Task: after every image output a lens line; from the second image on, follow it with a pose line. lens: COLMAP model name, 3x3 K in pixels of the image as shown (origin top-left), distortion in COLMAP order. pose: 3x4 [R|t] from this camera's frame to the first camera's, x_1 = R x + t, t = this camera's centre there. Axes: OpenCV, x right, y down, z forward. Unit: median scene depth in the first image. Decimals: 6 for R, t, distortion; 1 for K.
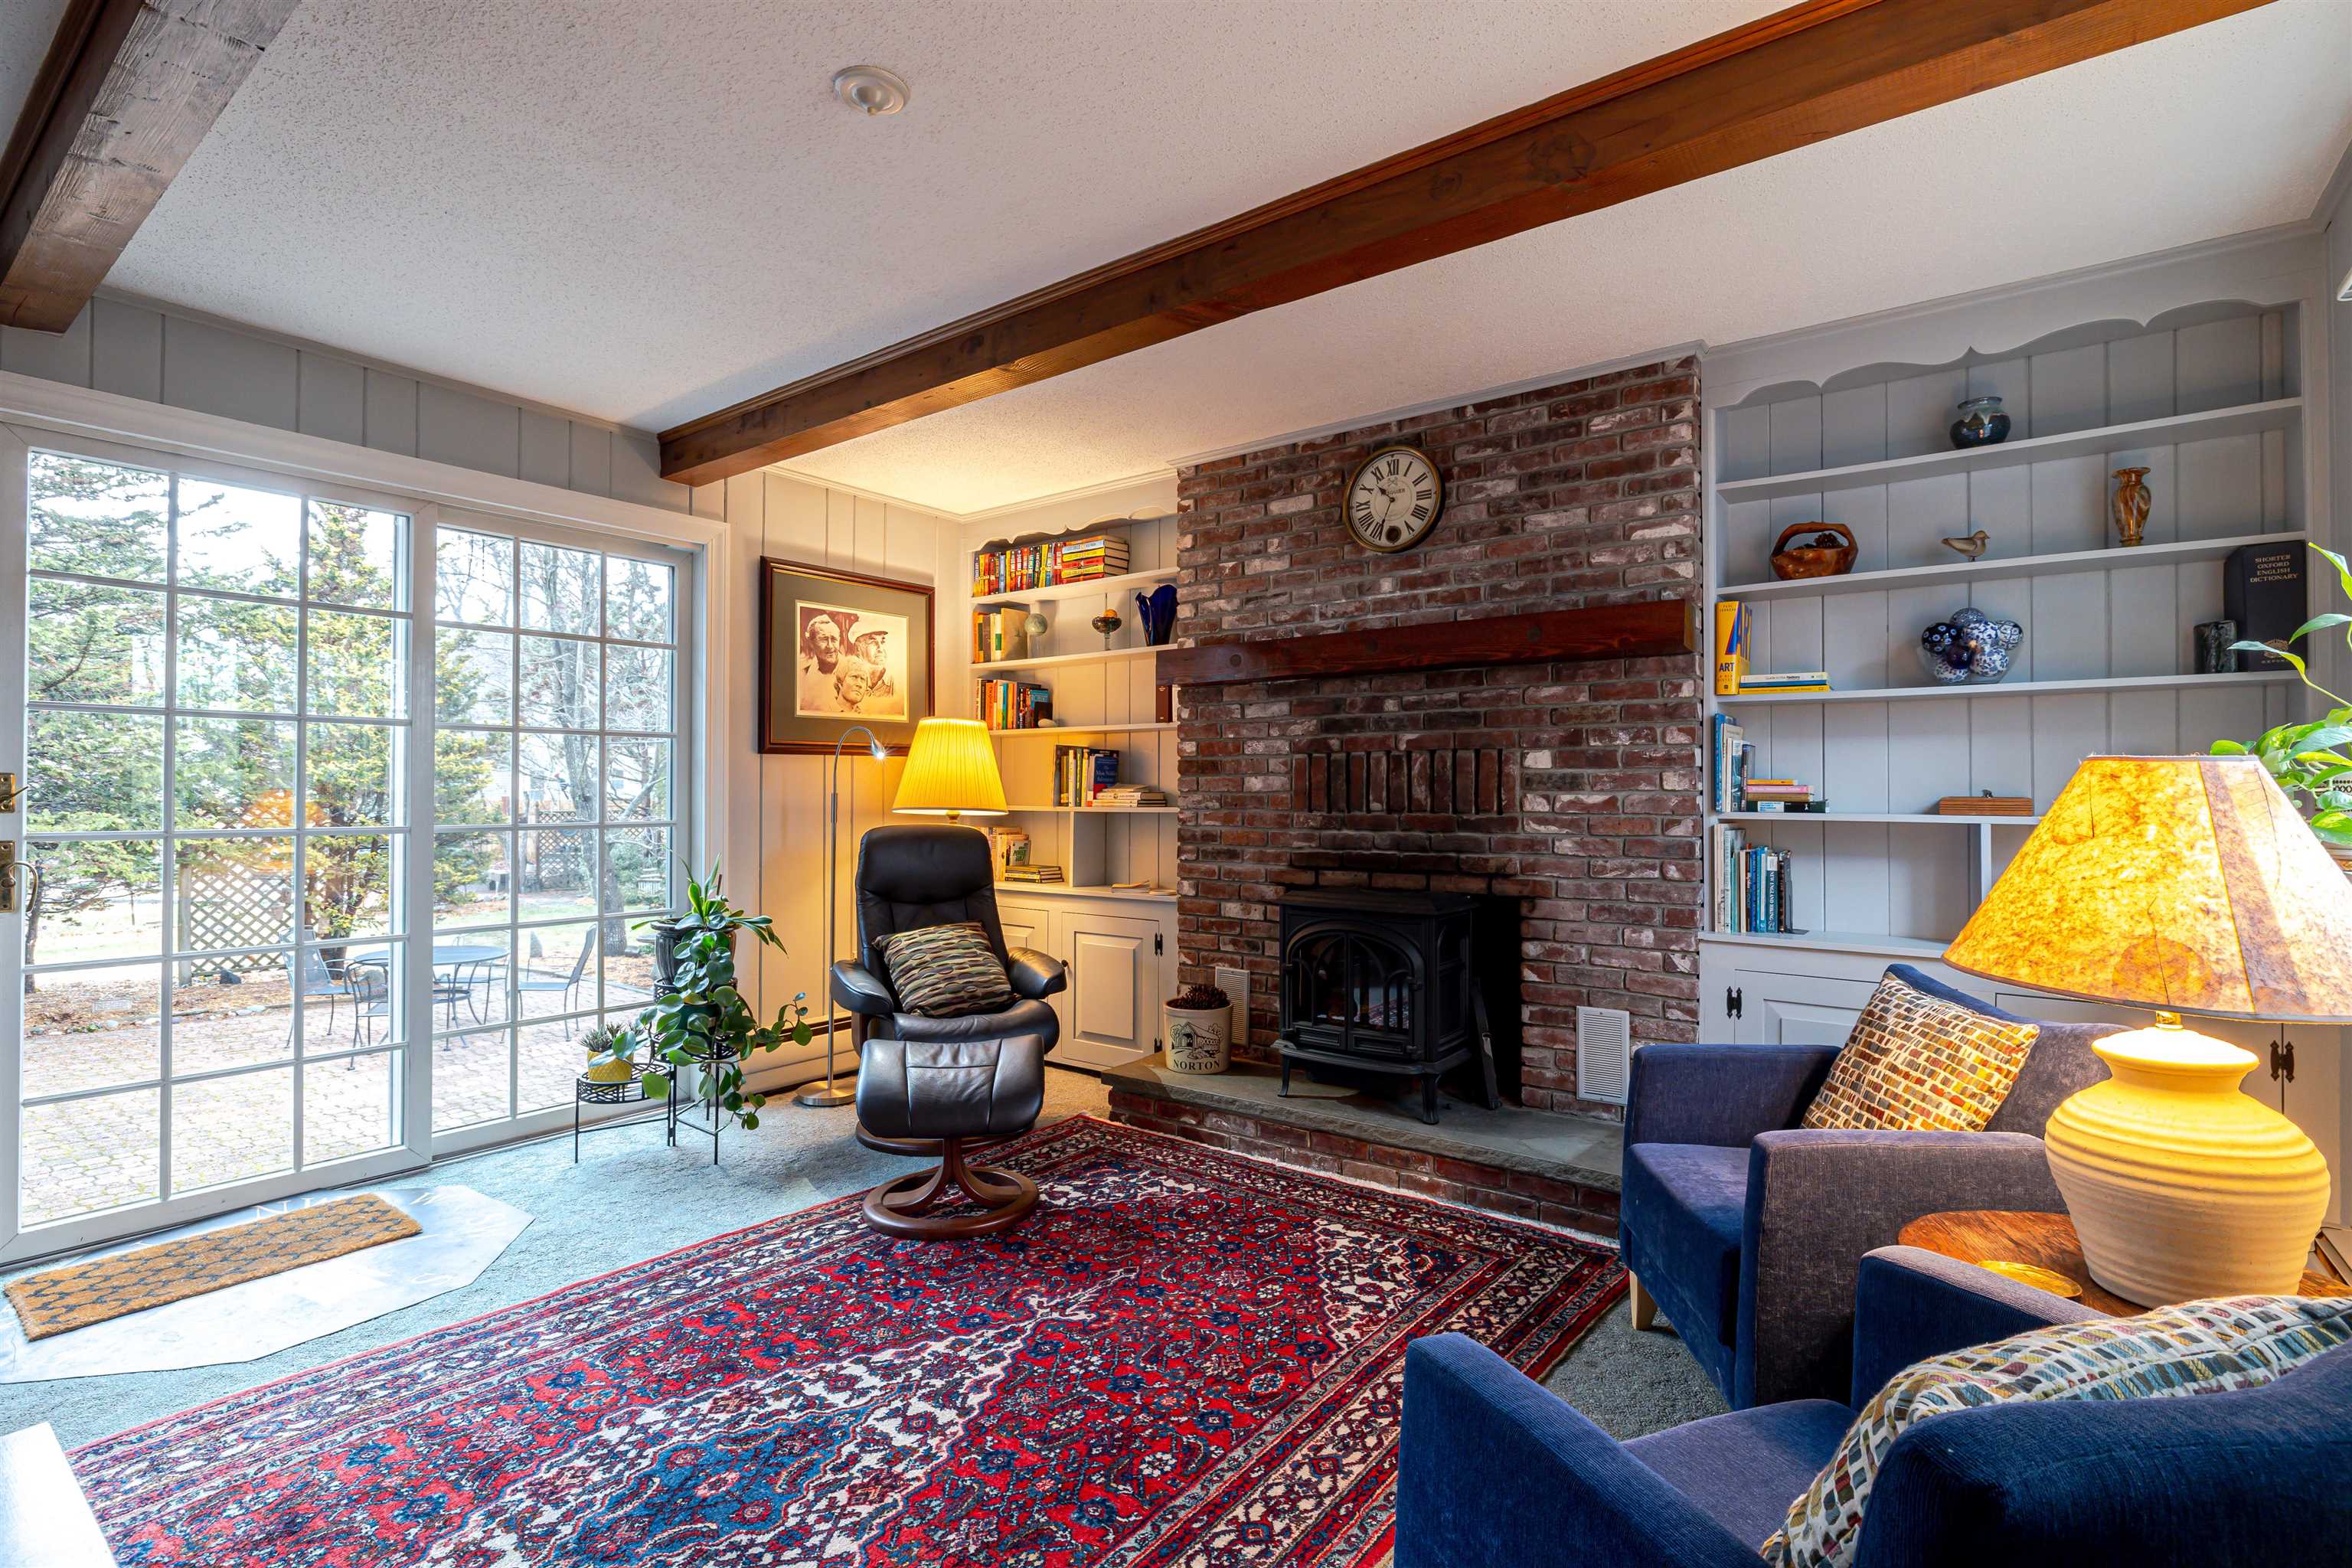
lens RADIAL K [[1090.6, 0, 1188.5], [0, 1090.6, 780.0], [0, 0, 1]] dist [-0.009821, 0.002713]
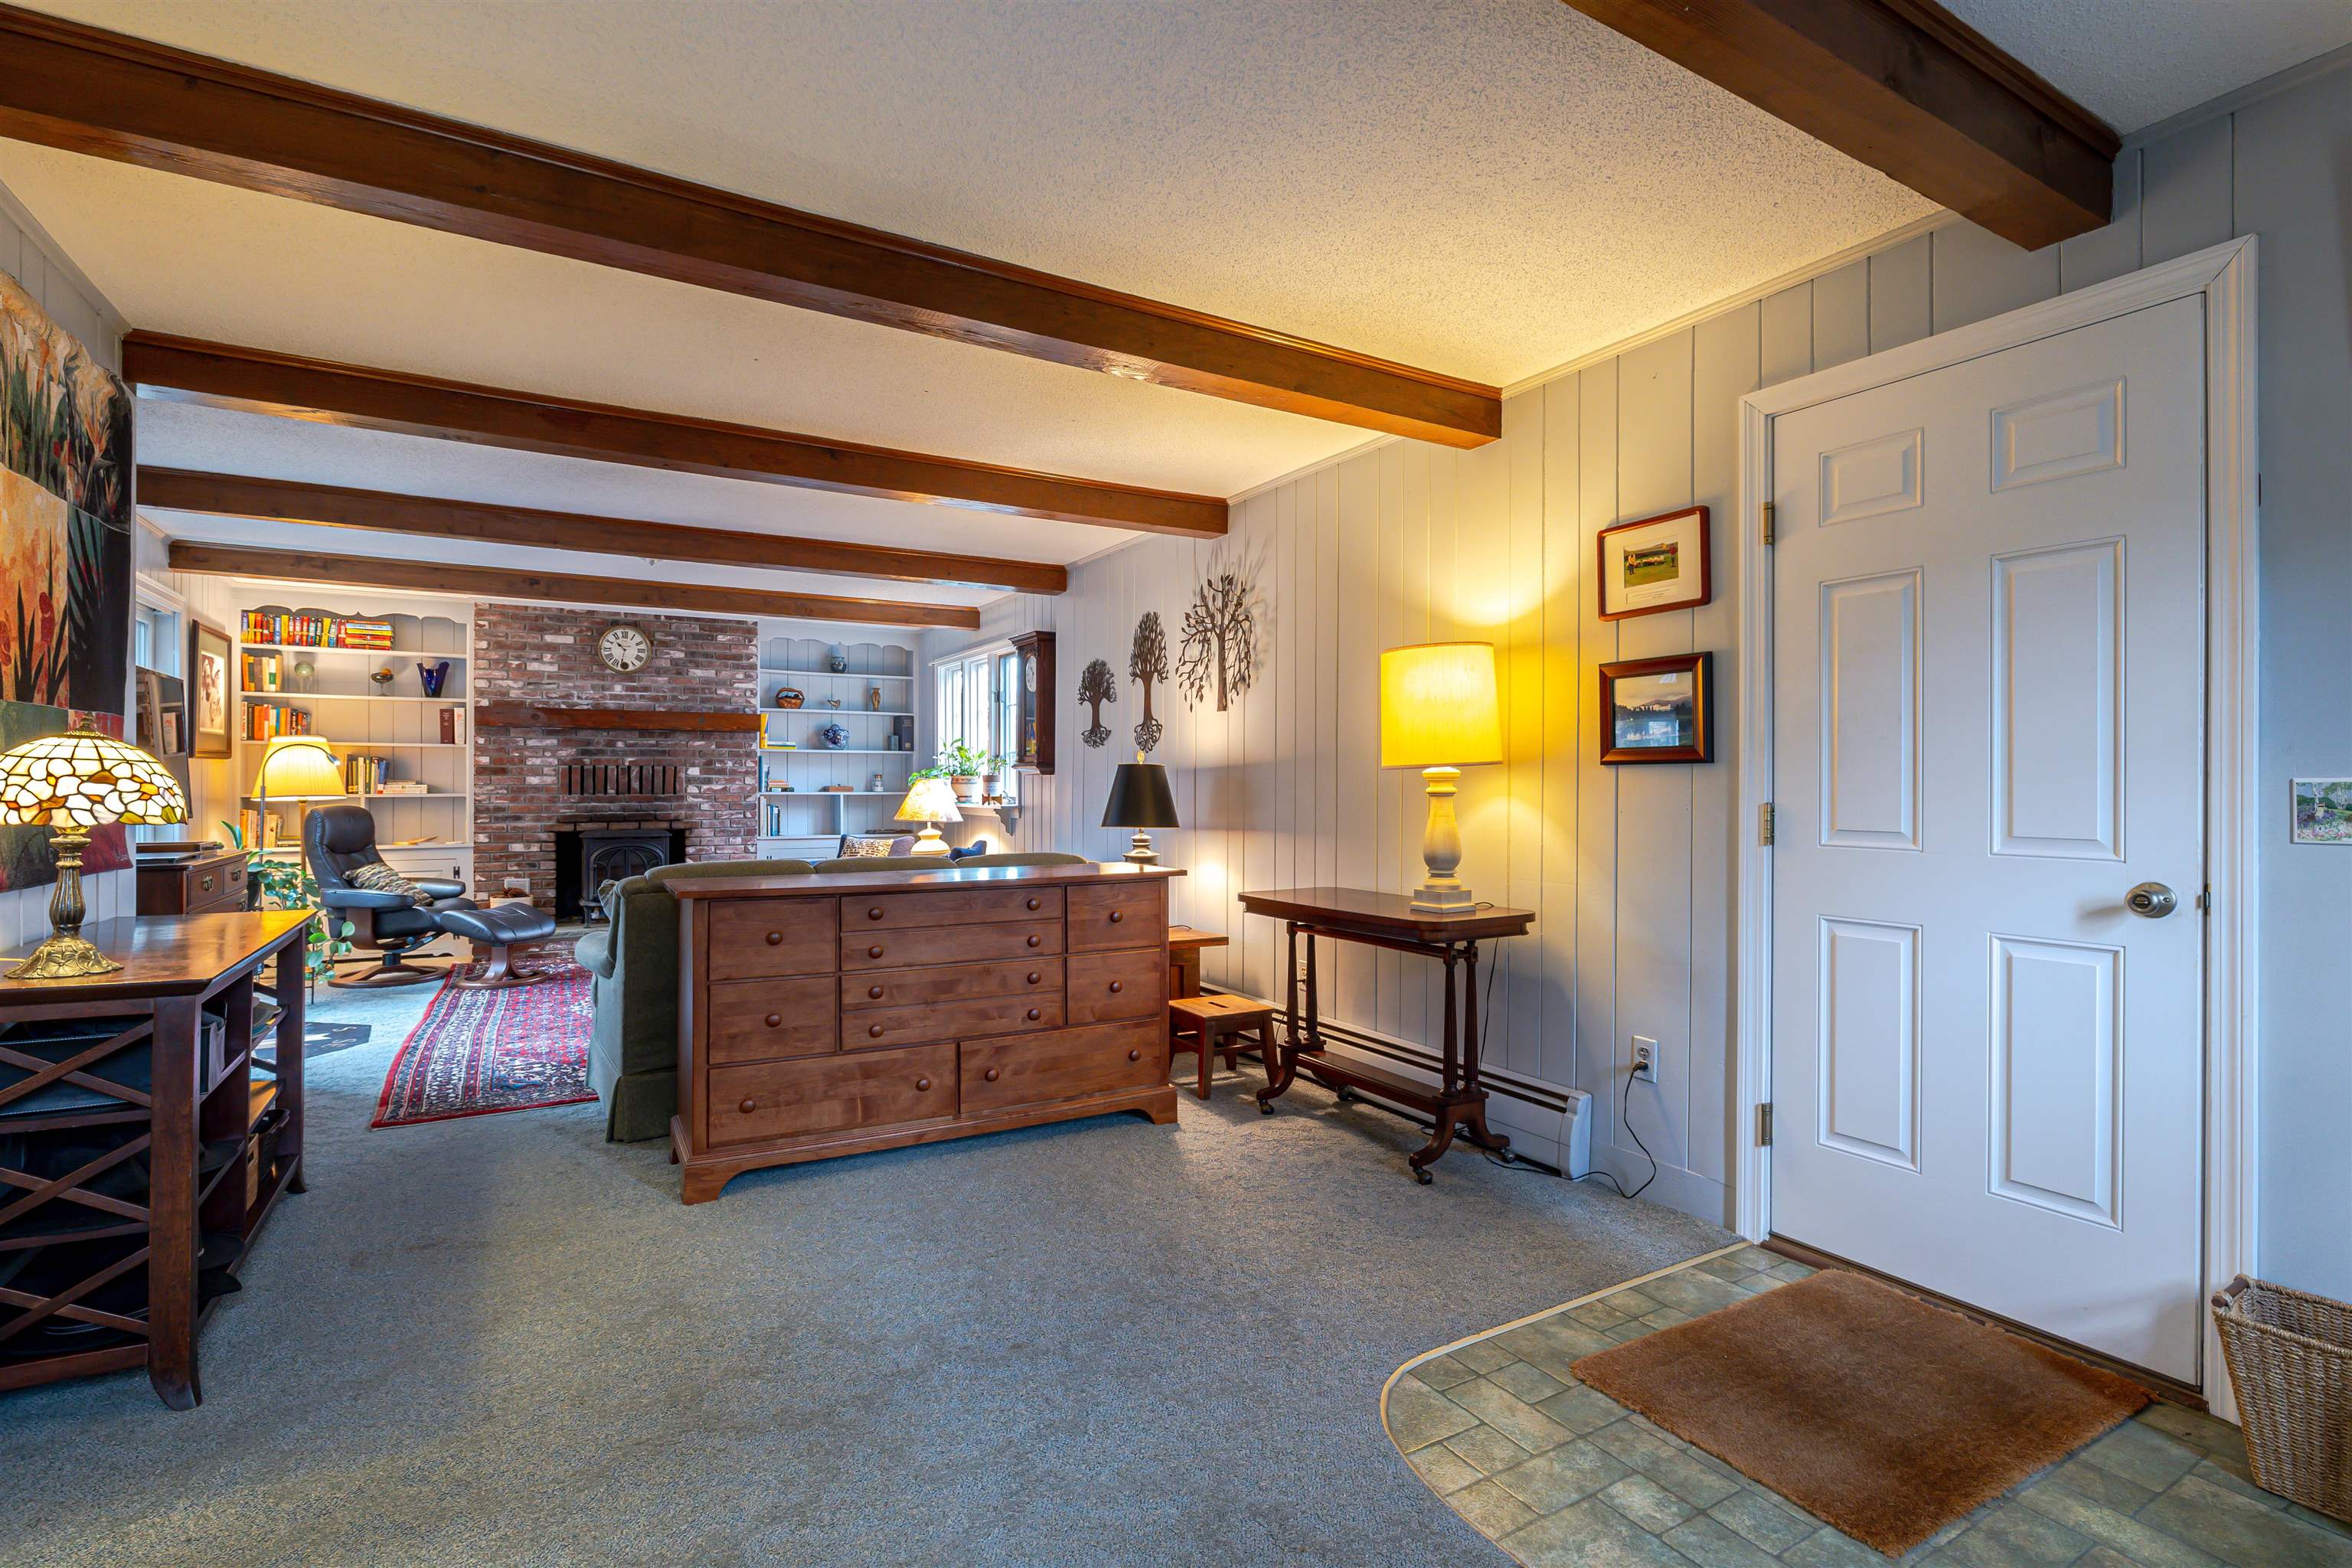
lens RADIAL K [[1090.6, 0, 1153.9], [0, 1090.6, 780.7], [0, 0, 1]] dist [-0.009821, 0.002713]
pose [[0.398402, 0.000889, 0.917211, -1.549655], [-0.011349, 0.999928, 0.003960, -0.019870], [-0.917141, -0.011987, 0.398383, -0.934388]]
